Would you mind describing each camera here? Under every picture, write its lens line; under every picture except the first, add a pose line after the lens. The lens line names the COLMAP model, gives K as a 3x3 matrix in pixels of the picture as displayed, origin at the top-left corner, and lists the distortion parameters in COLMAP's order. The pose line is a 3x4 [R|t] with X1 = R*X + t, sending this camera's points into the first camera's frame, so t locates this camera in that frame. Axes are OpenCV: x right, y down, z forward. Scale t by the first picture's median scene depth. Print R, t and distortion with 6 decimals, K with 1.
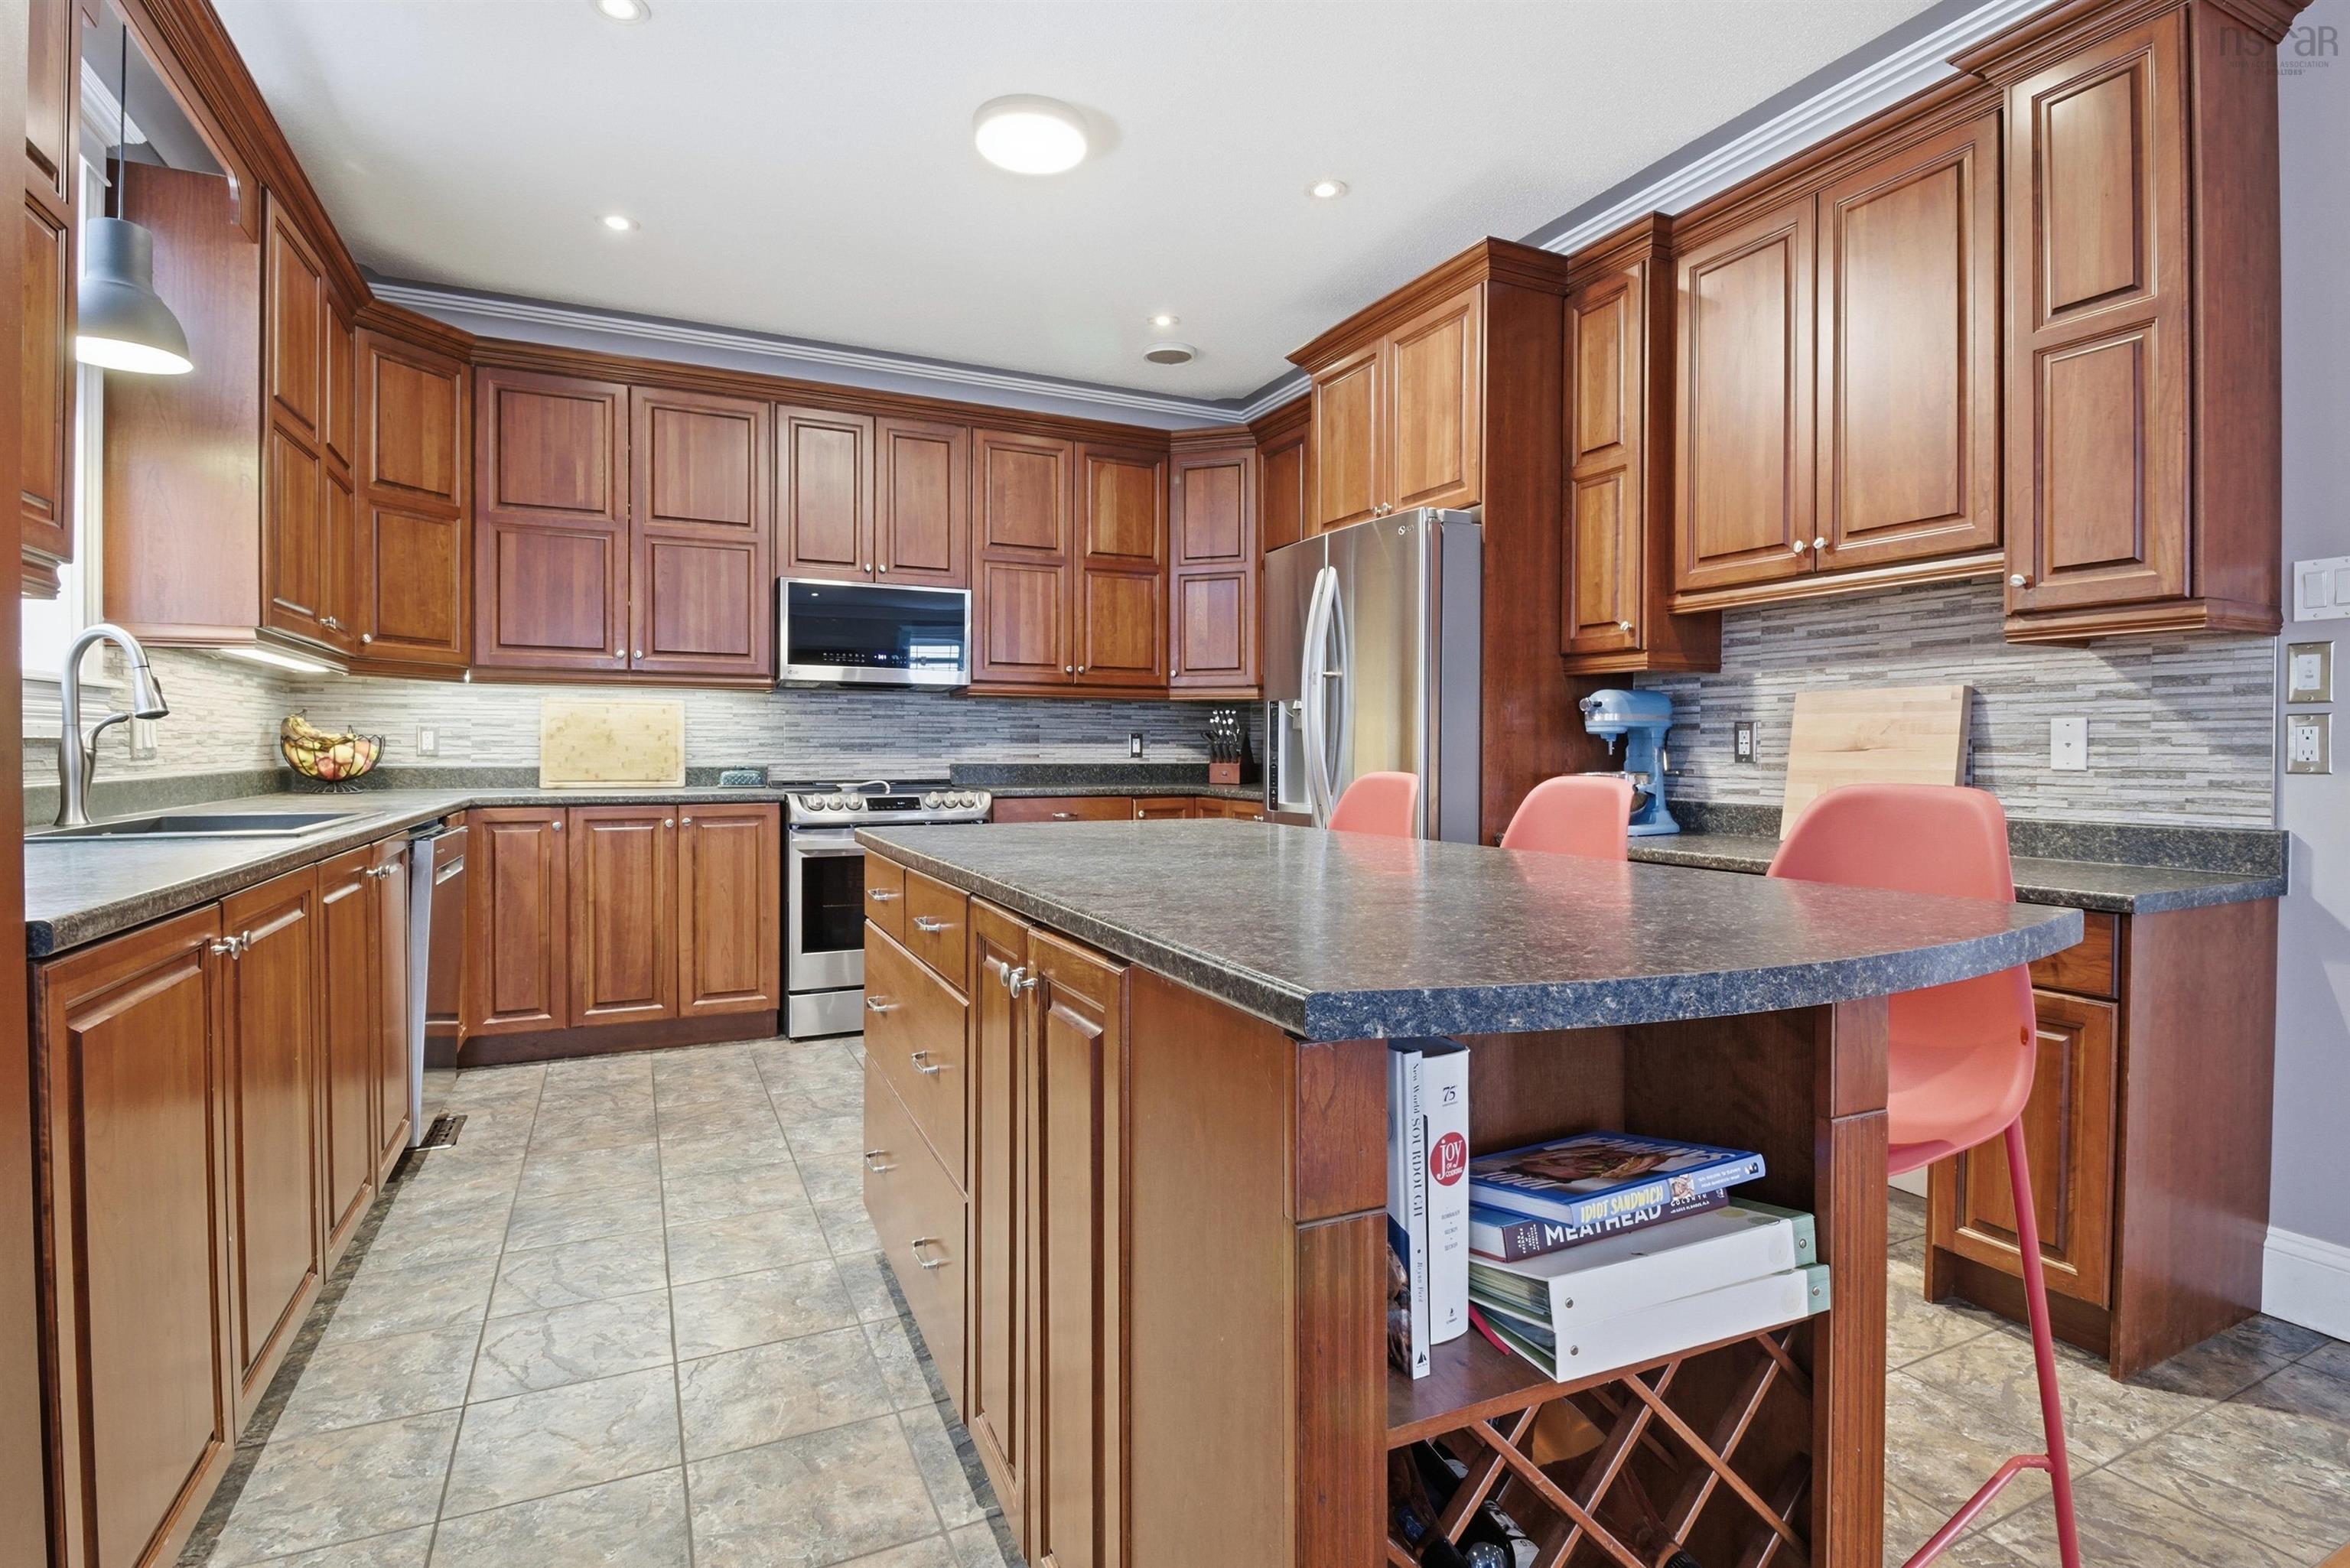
lens RADIAL K [[1151.3, 0, 1198.1], [0, 1151.3, 761.2], [0, 0, 1]] dist [0.002394, -0.012150]
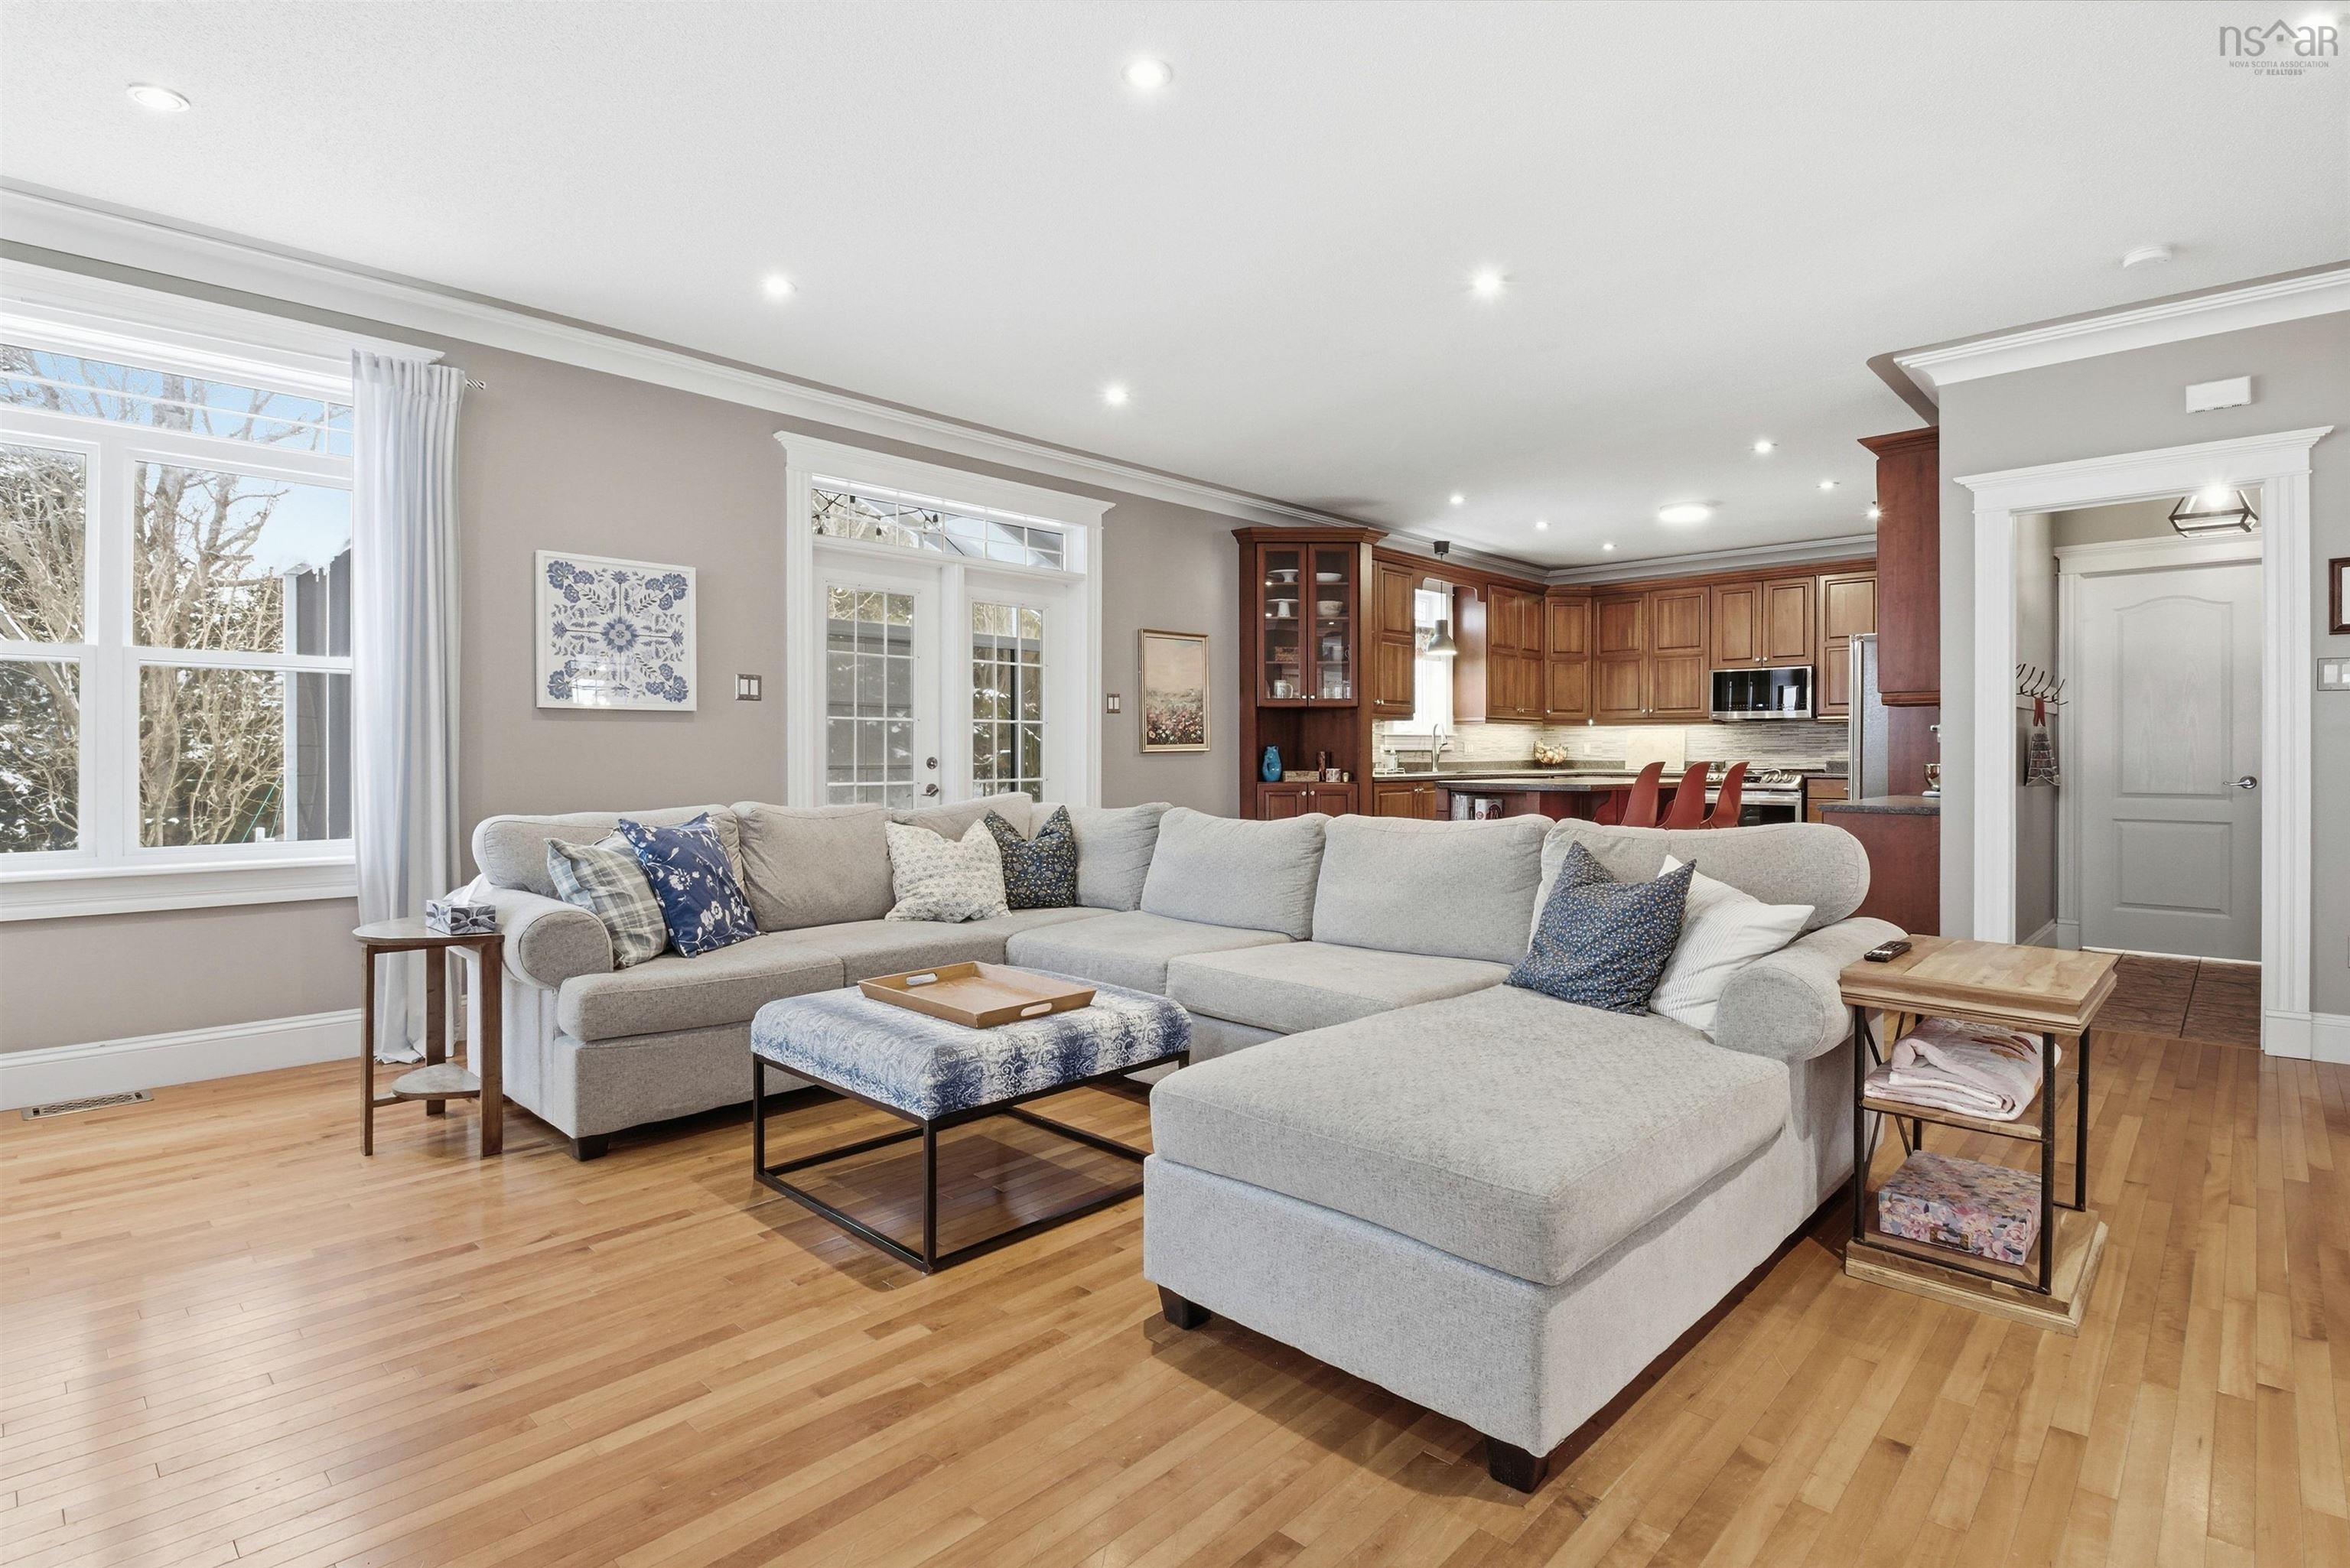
lens RADIAL K [[1151.3, 0, 1198.8], [0, 1151.3, 752.4], [0, 0, 1]] dist [0.002394, -0.012150]
pose [[0.362096, -0.001258, -0.932140, 1.385190], [-0.008879, 0.999949, -0.004798, 0.008393], [0.932098, 0.010014, 0.362066, -0.688613]]
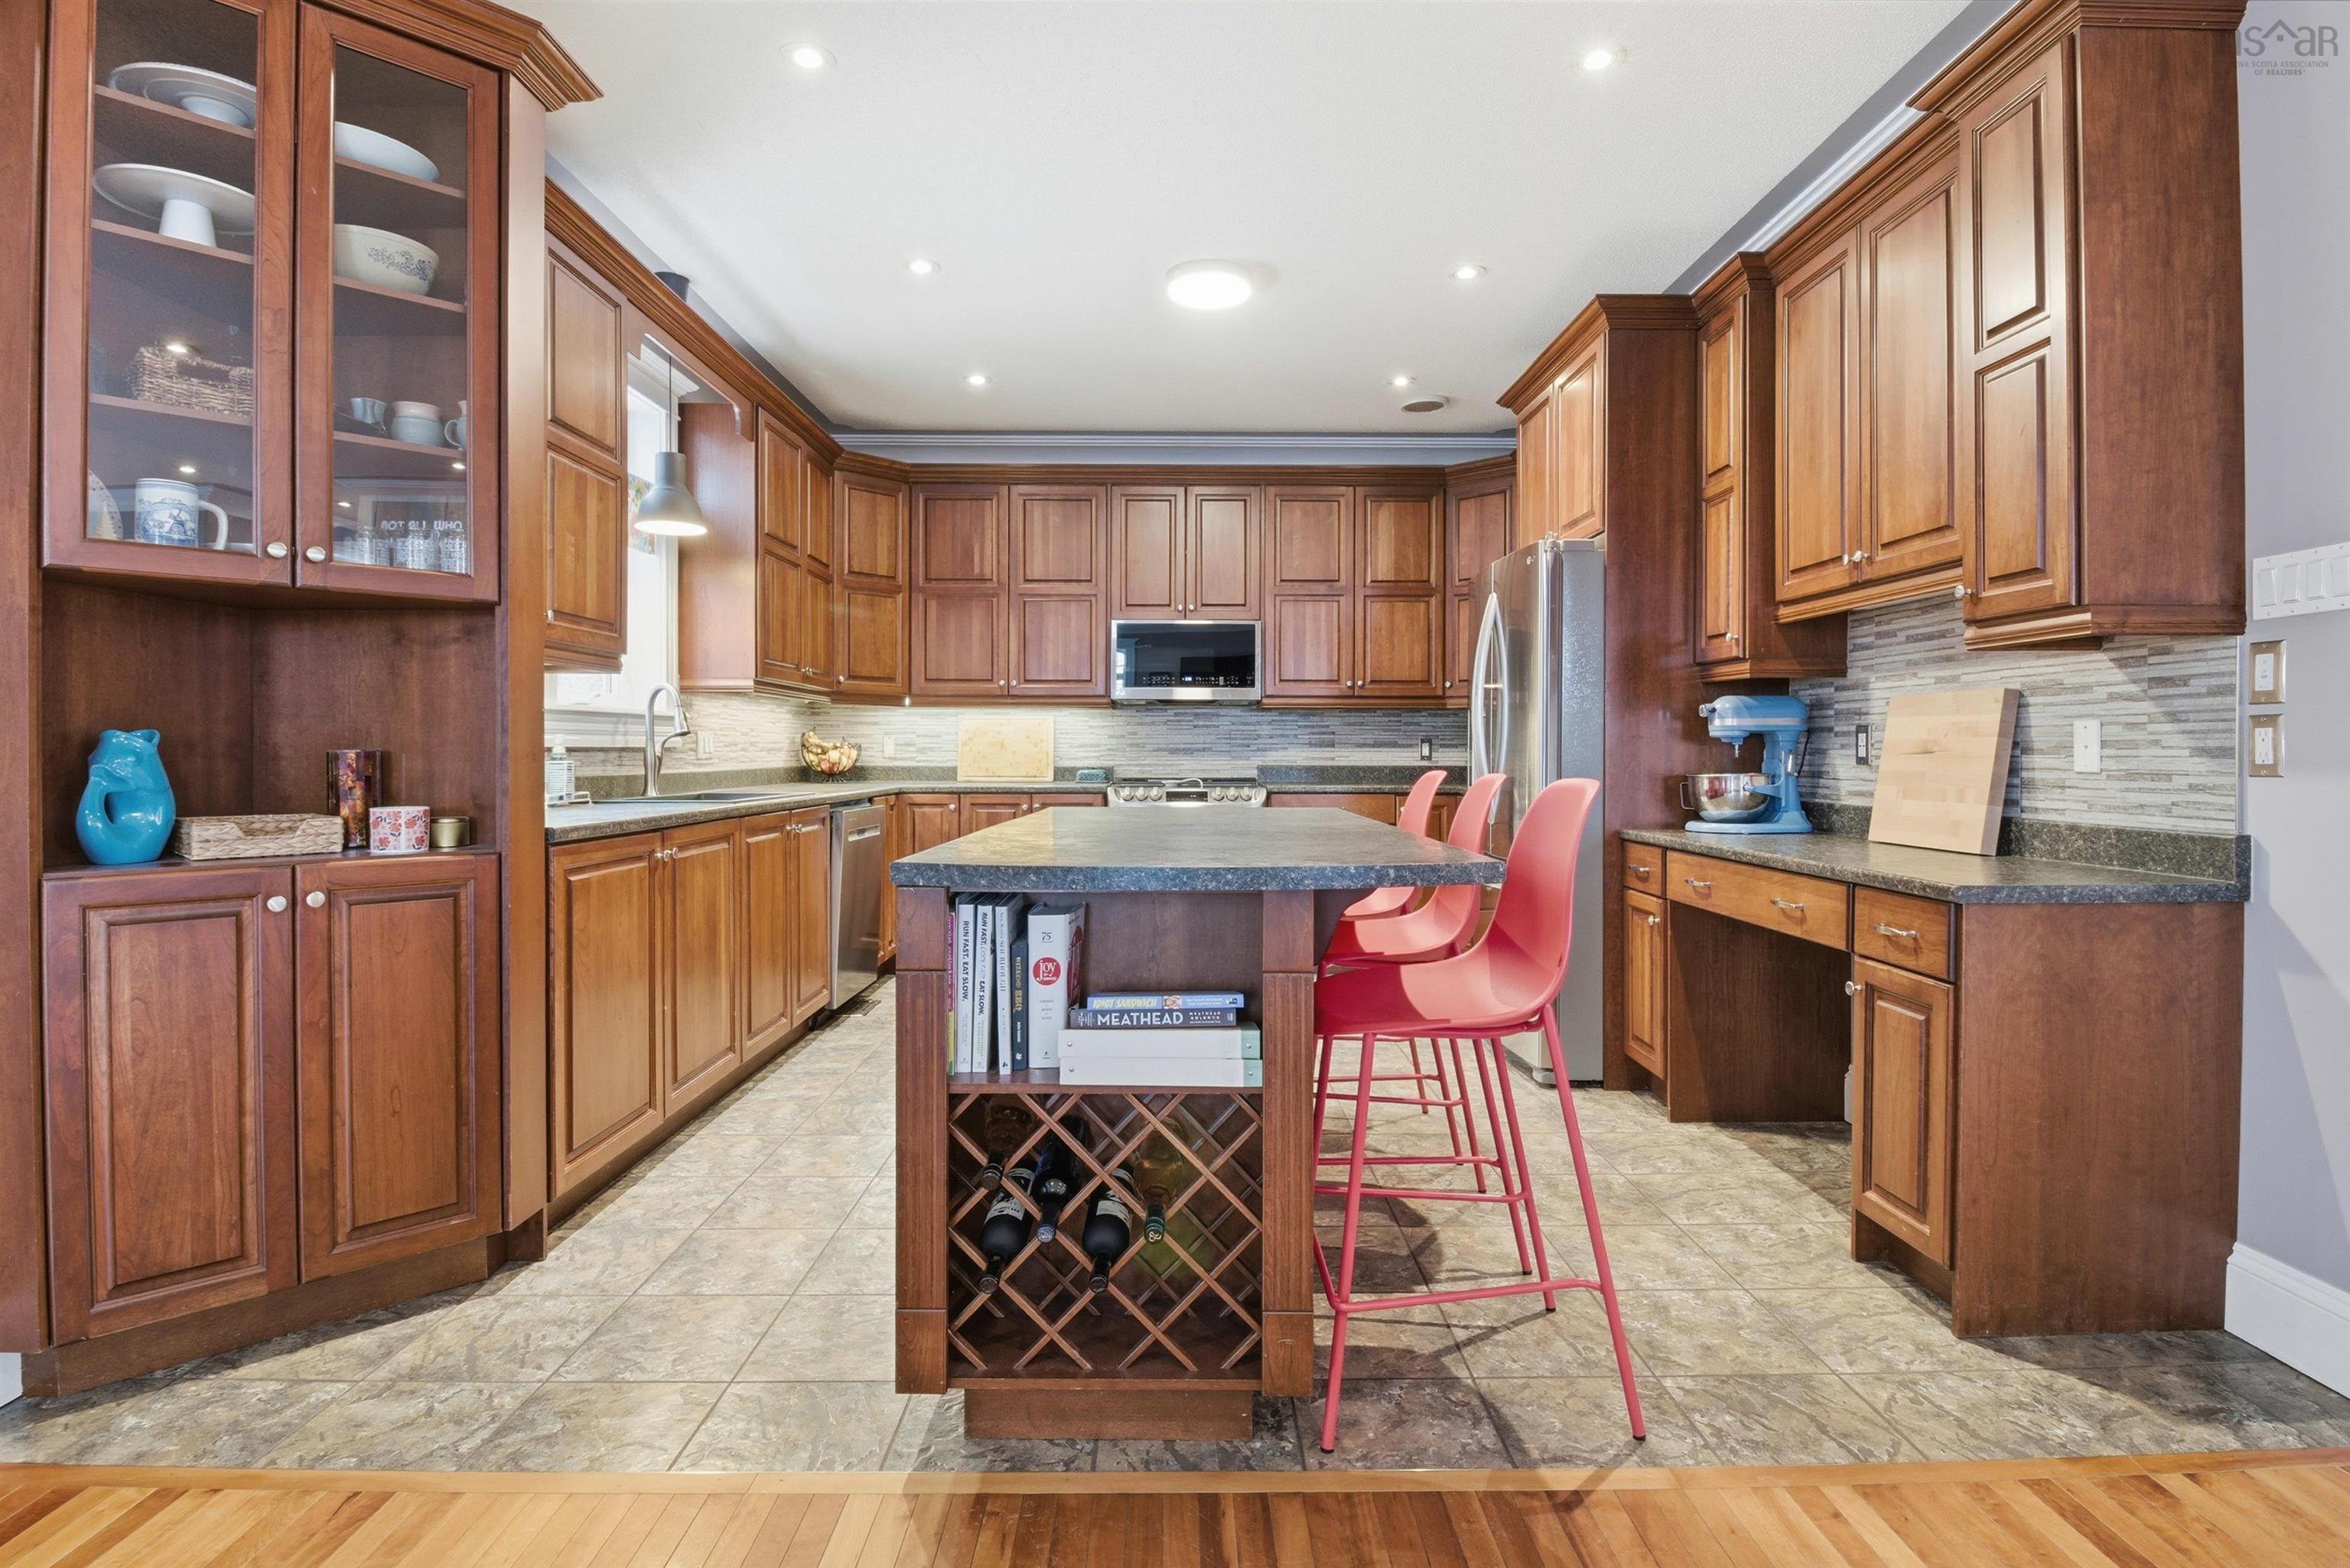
lens RADIAL K [[1151.3, 0, 1186.0], [0, 1151.3, 758.1], [0, 0, 1]] dist [0.002394, -0.012150]
pose [[0.902701, 0.000962, -0.430268, 0.297898], [-0.003596, 0.999979, -0.005307, 0.001977], [0.430254, 0.006337, 0.902686, -0.143602]]
